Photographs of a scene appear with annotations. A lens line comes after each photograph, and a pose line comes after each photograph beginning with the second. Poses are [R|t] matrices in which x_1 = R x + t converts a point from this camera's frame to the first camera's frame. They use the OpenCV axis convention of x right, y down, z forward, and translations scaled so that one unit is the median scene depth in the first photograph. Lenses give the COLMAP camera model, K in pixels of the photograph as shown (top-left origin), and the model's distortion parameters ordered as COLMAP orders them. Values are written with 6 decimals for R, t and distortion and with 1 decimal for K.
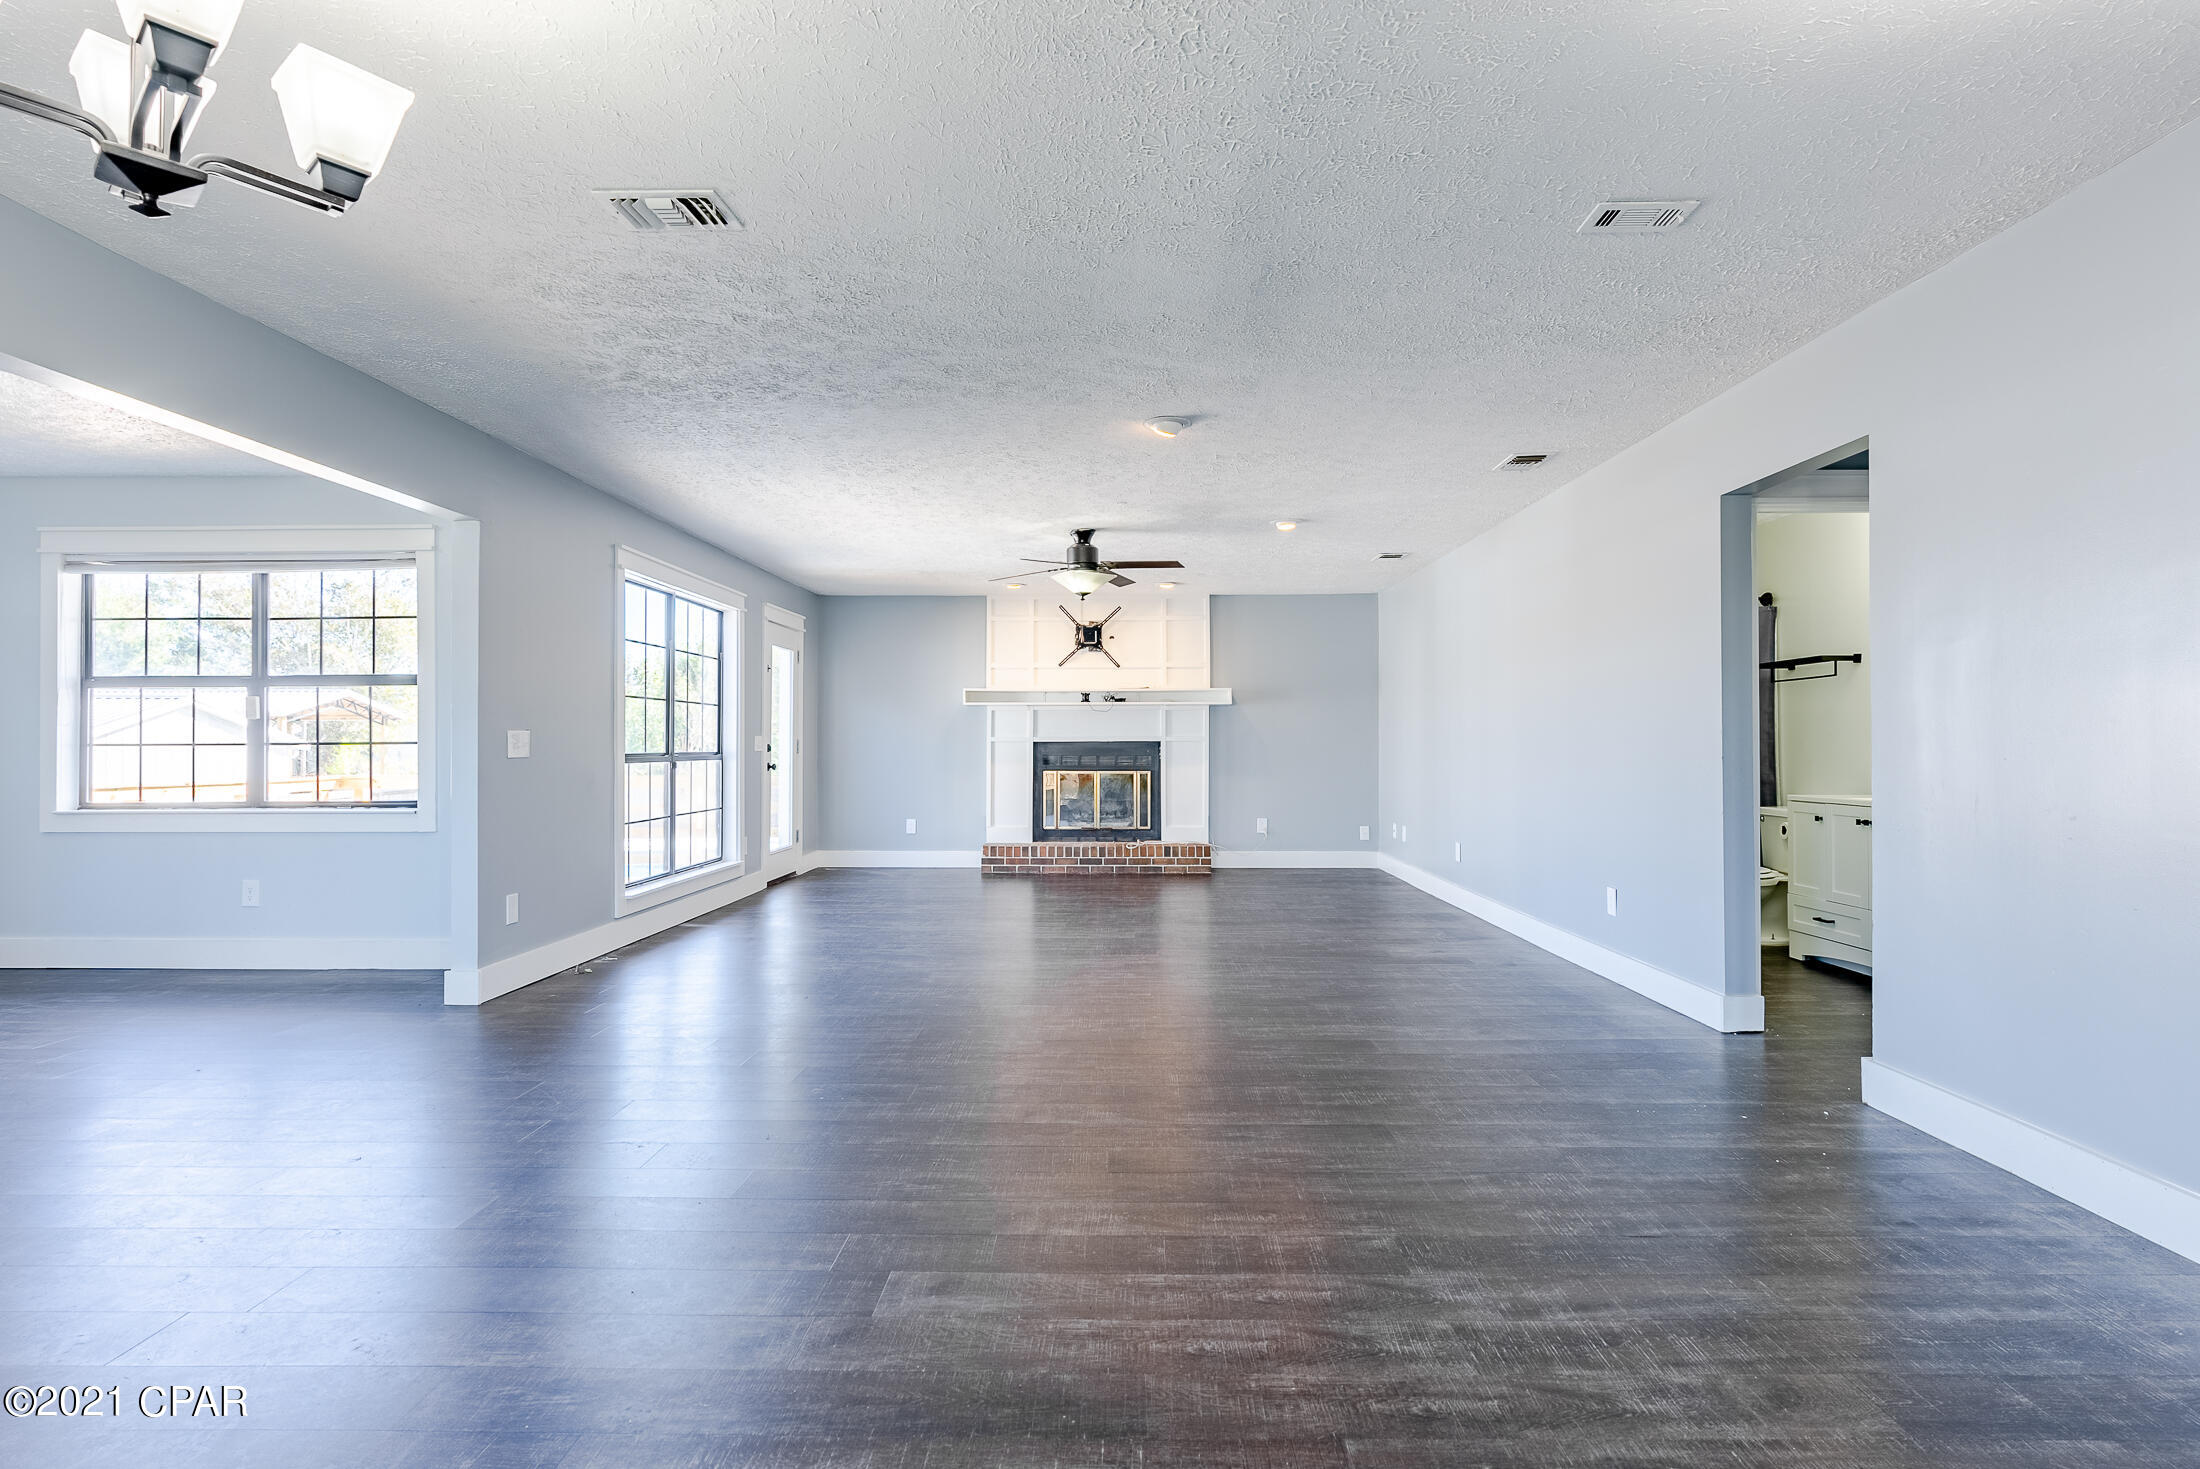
lens RADIAL K [[1116.5, 0, 1099.1], [0, 1116.5, 720.8], [0, 0, 1]] dist [-0.006058, 0.000028]
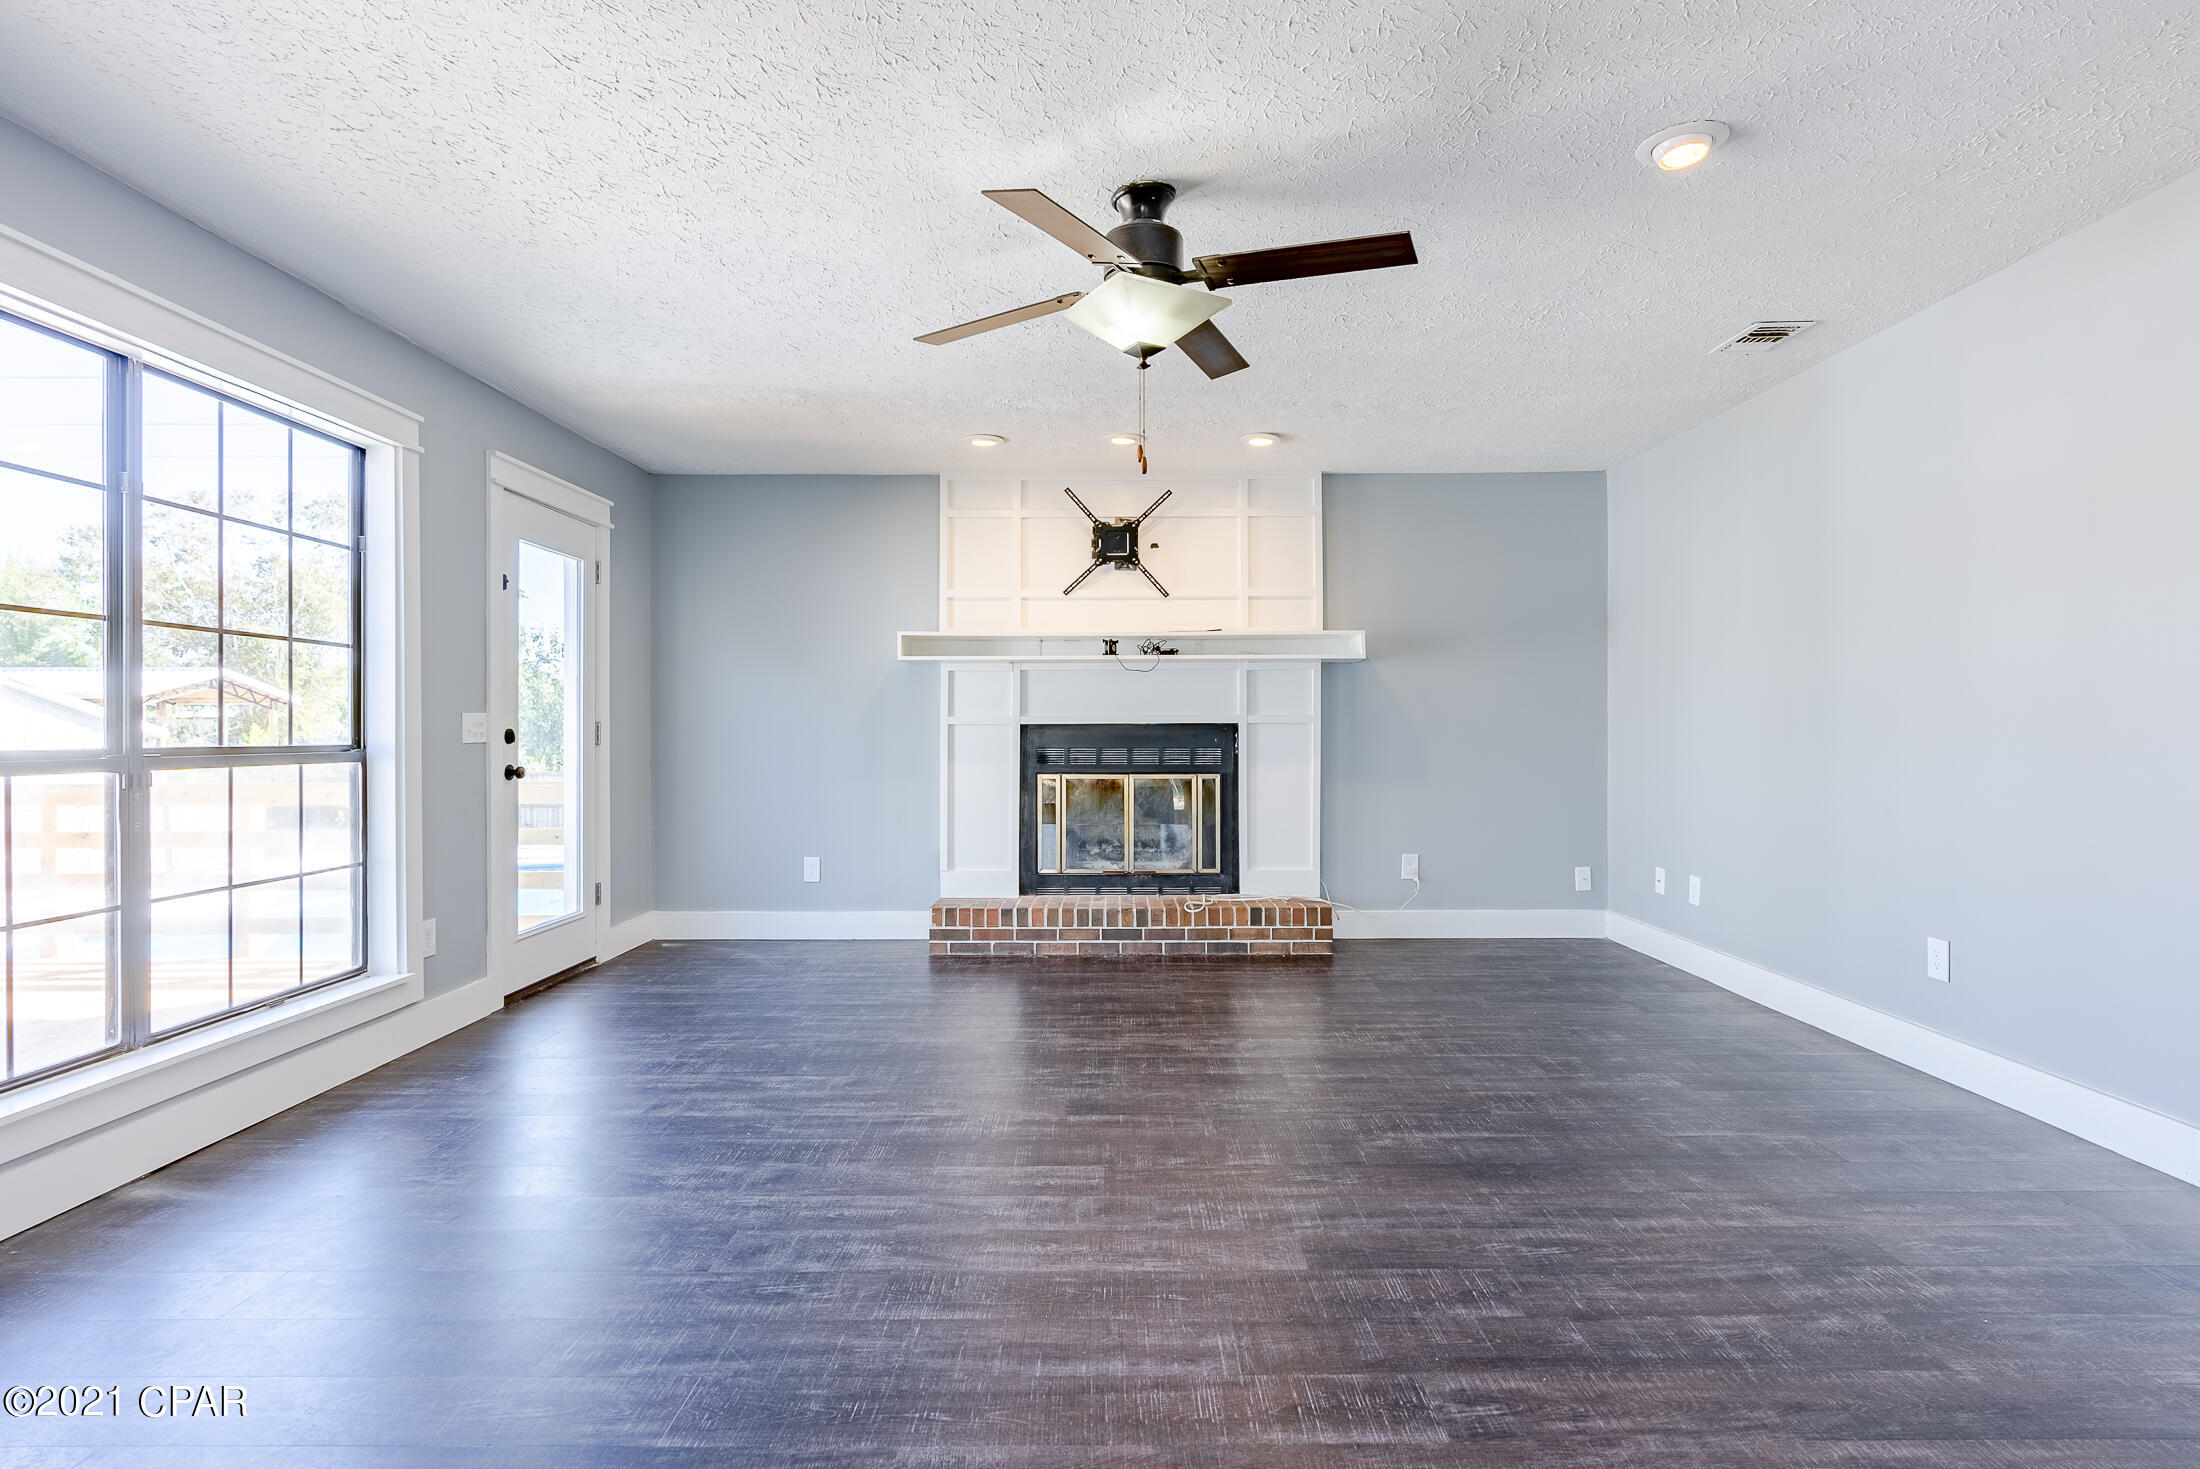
lens RADIAL K [[1116.5, 0, 1096.2], [0, 1116.5, 746.5], [0, 0, 1]] dist [-0.006058, 0.000028]
pose [[0.999955, -0.001678, 0.009307, -0.025335], [0.001349, 0.999378, 0.035227, 0.009992], [-0.009360, -0.035212, 0.999336, 0.426909]]
